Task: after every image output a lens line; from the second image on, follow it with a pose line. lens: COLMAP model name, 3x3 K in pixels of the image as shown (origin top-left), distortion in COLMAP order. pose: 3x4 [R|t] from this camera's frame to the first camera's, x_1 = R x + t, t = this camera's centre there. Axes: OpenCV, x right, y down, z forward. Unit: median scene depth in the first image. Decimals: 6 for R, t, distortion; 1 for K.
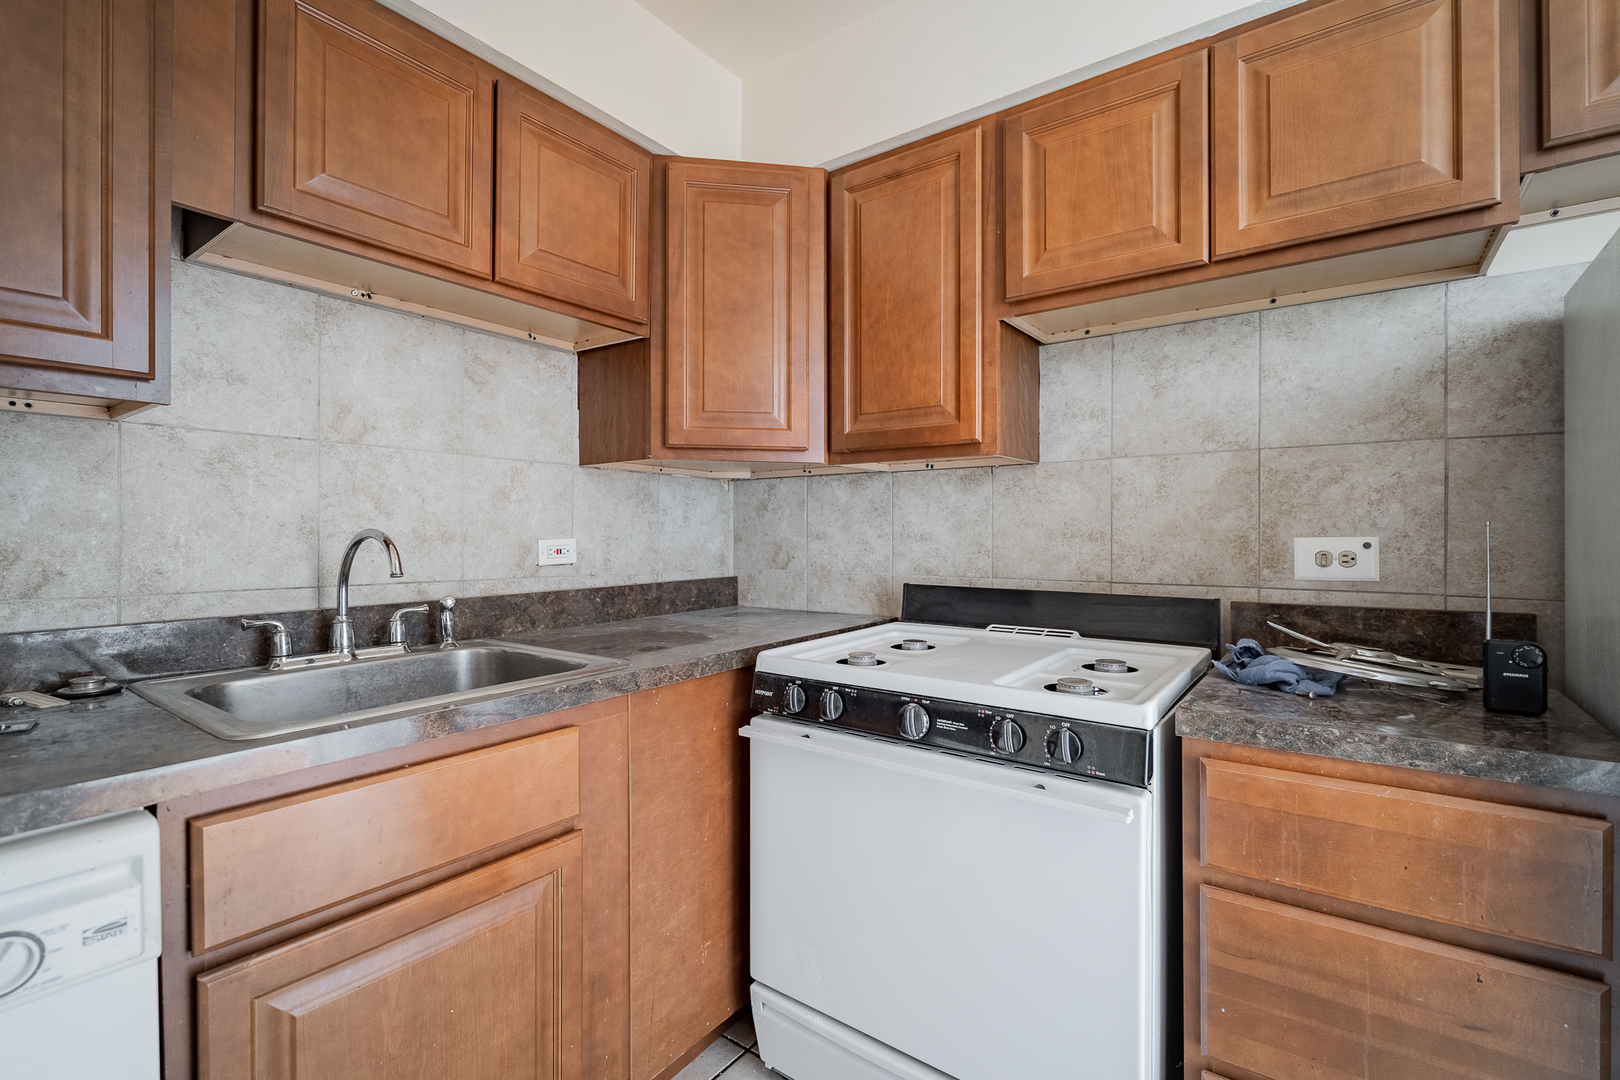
lens RADIAL K [[722.0, 0, 789.9], [0, 722.0, 526.7], [0, 0, 1]] dist [-0.002376, -0.000873]
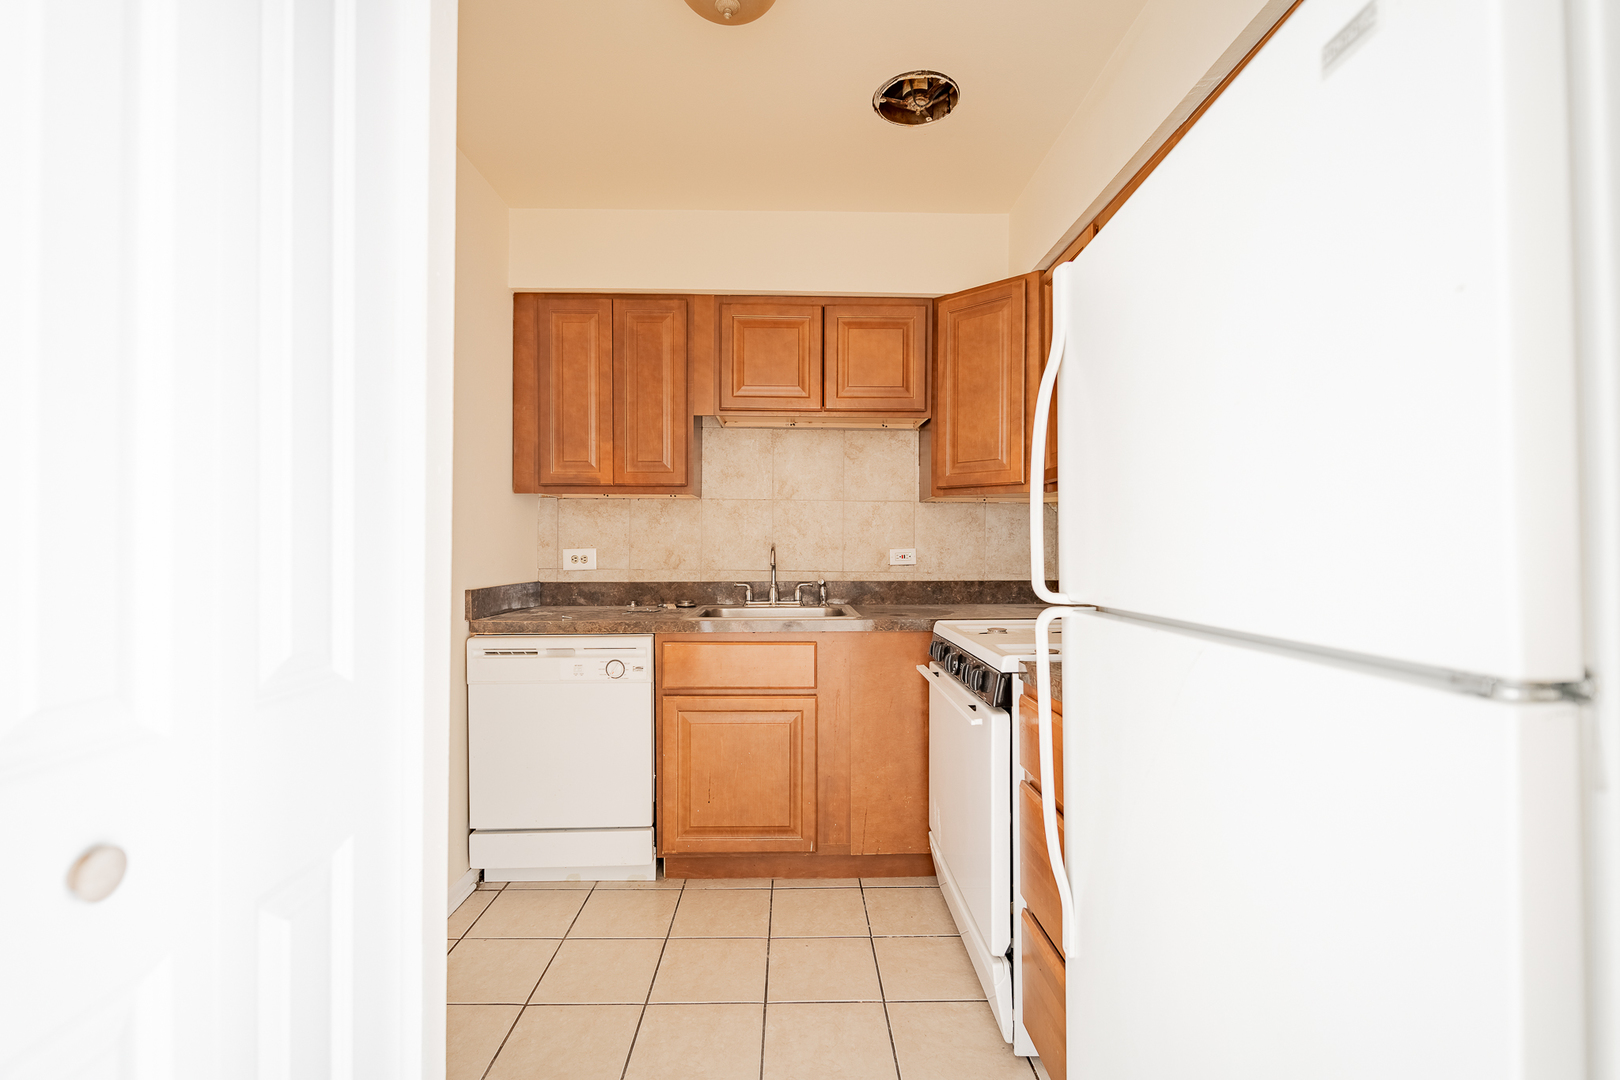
lens RADIAL K [[722.0, 0, 789.9], [0, 722.0, 526.7], [0, 0, 1]] dist [-0.002376, -0.000873]
pose [[0.595600, -0.019507, -0.803044, 0.865771], [0.004038, 0.999765, -0.021290, 0.001354], [0.803271, 0.009438, 0.595539, -0.158571]]
